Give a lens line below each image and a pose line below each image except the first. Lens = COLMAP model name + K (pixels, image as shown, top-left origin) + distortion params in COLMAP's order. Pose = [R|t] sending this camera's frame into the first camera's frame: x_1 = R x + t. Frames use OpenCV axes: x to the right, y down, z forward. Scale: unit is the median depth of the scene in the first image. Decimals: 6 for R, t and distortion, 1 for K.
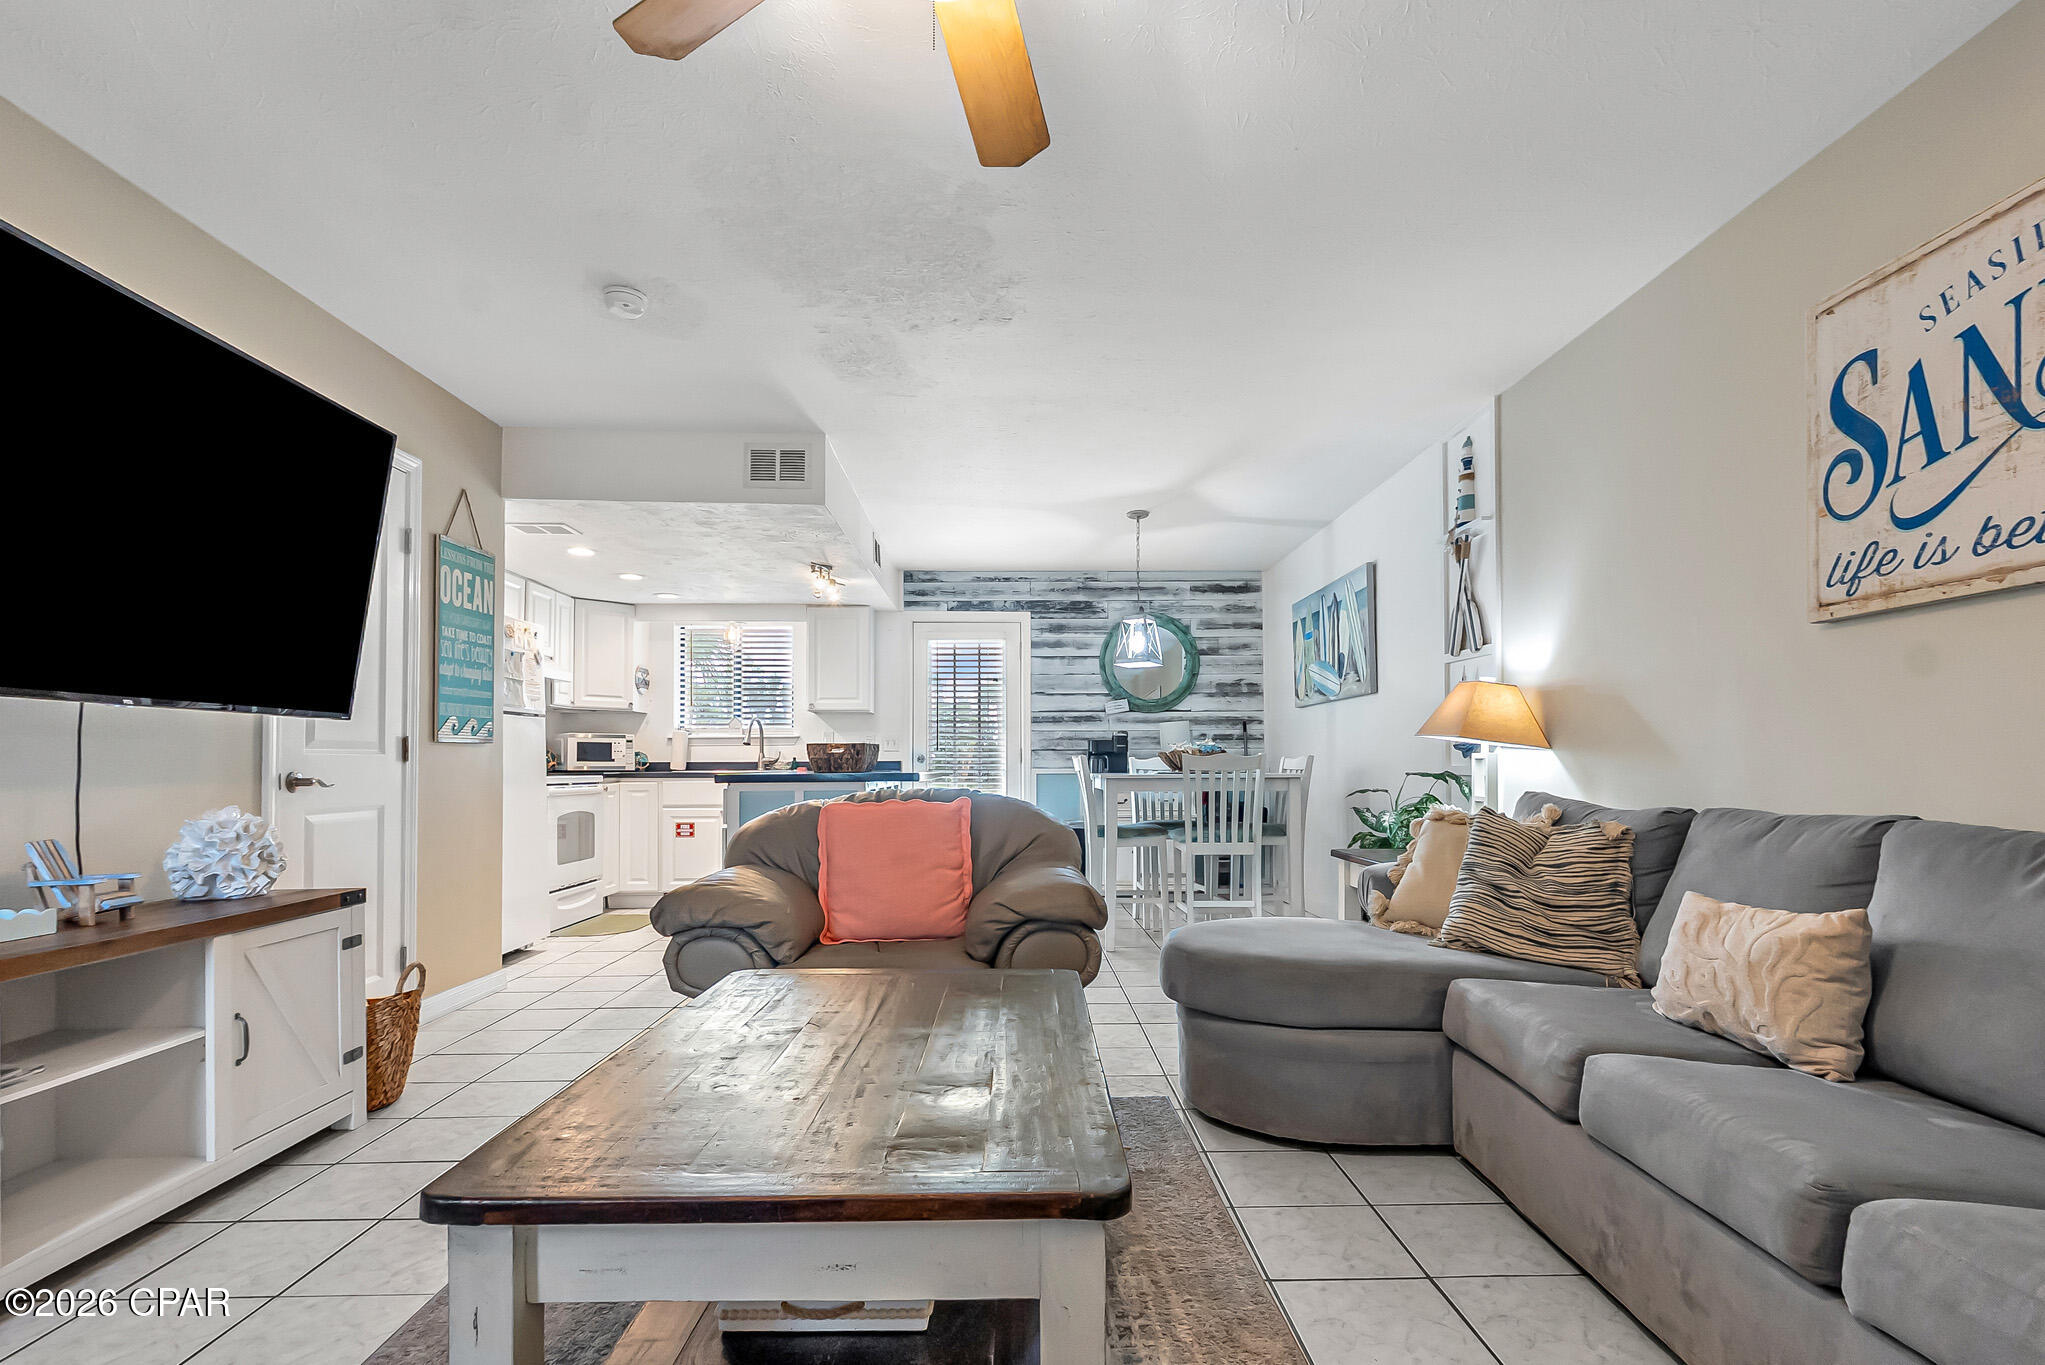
lens RADIAL K [[963.8, 0, 1030.2], [0, 963.8, 756.7], [0, 0, 1]] dist [-0.007111, 0.000528]
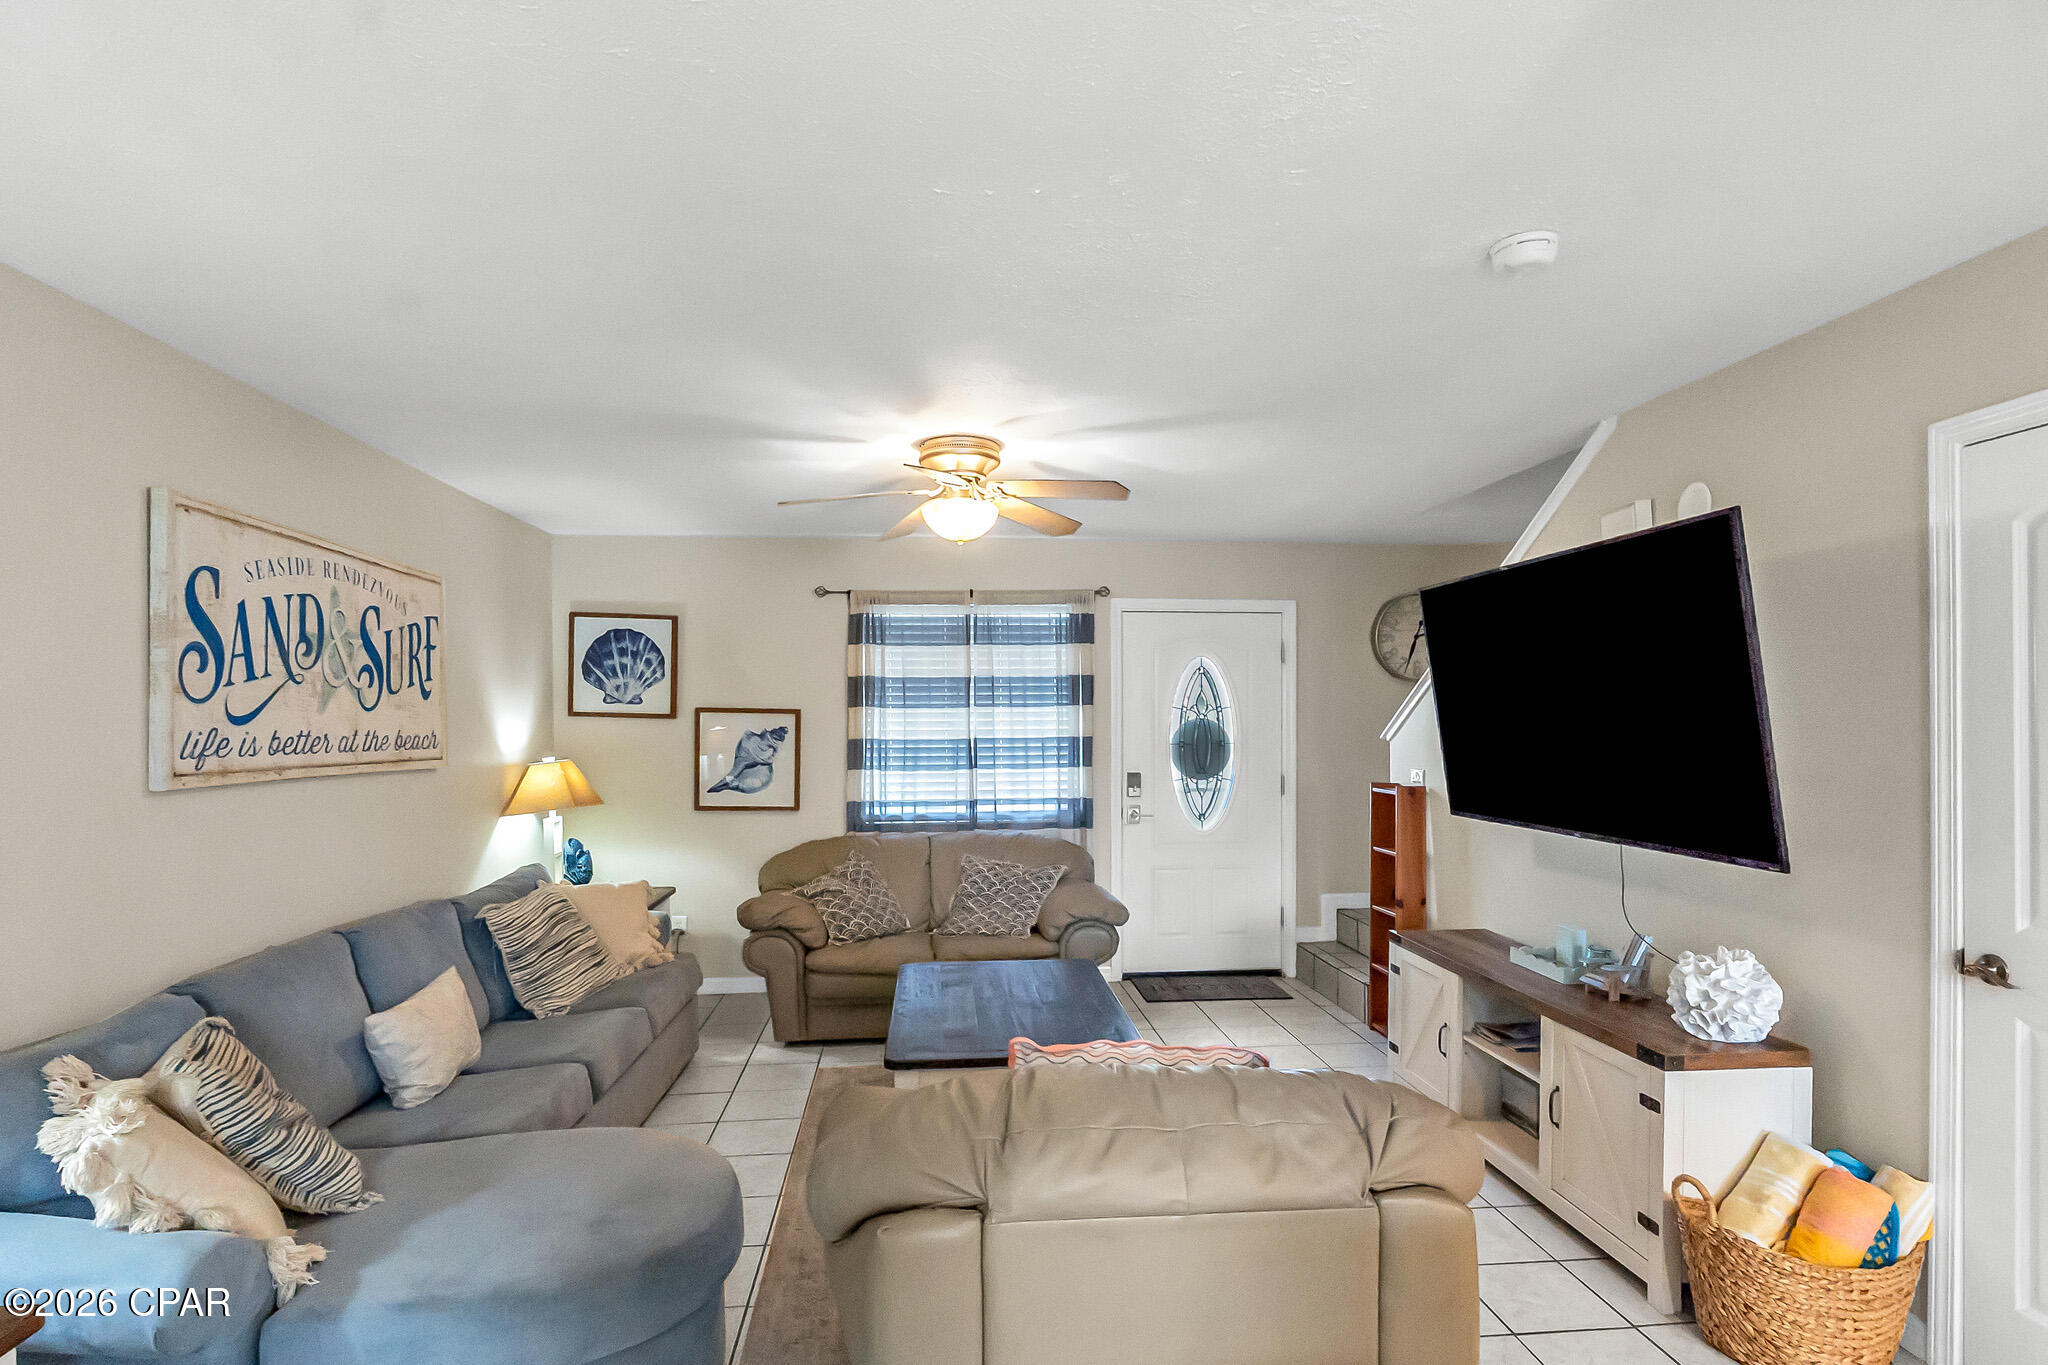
lens RADIAL K [[965.2, 0, 1045.6], [0, 965.2, 736.7], [0, 0, 1]] dist [-0.007111, 0.000528]
pose [[-0.994233, 0.007265, -0.106992, -0.013360], [0.005866, 0.999893, 0.013390, -0.108365], [0.107078, 0.012685, -0.994170, 1.119223]]
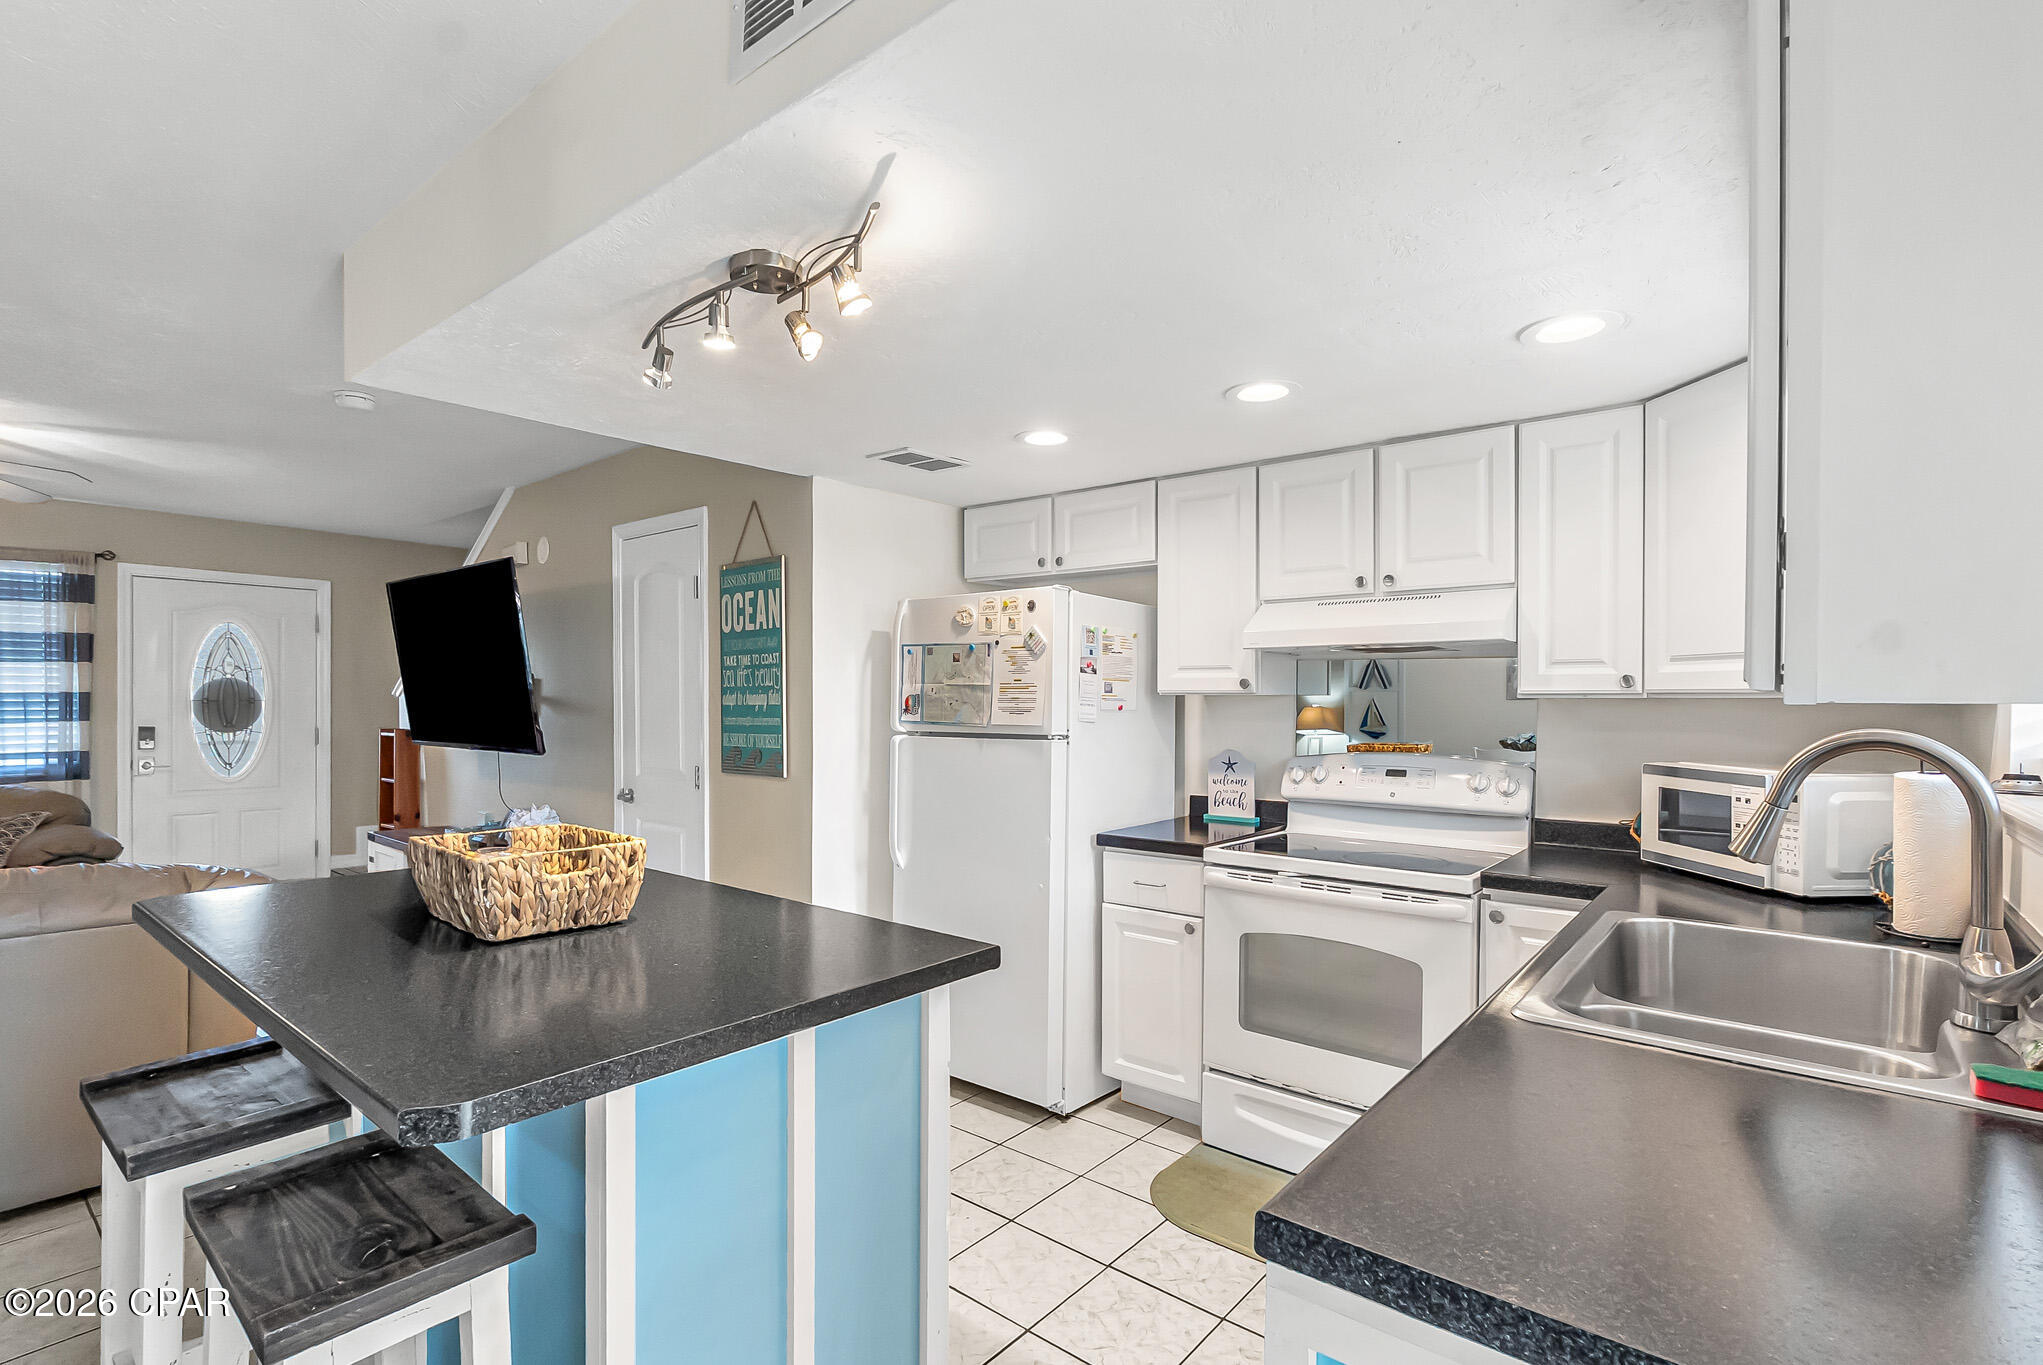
lens RADIAL K [[962.8, 0, 1045.9], [0, 962.8, 716.9], [0, 0, 1]] dist [-0.007111, 0.000528]
pose [[-0.650072, 0.006925, -0.759841, -0.060247], [-0.000790, 0.999952, 0.009790, -0.073669], [0.759873, 0.006965, -0.650035, 1.681450]]
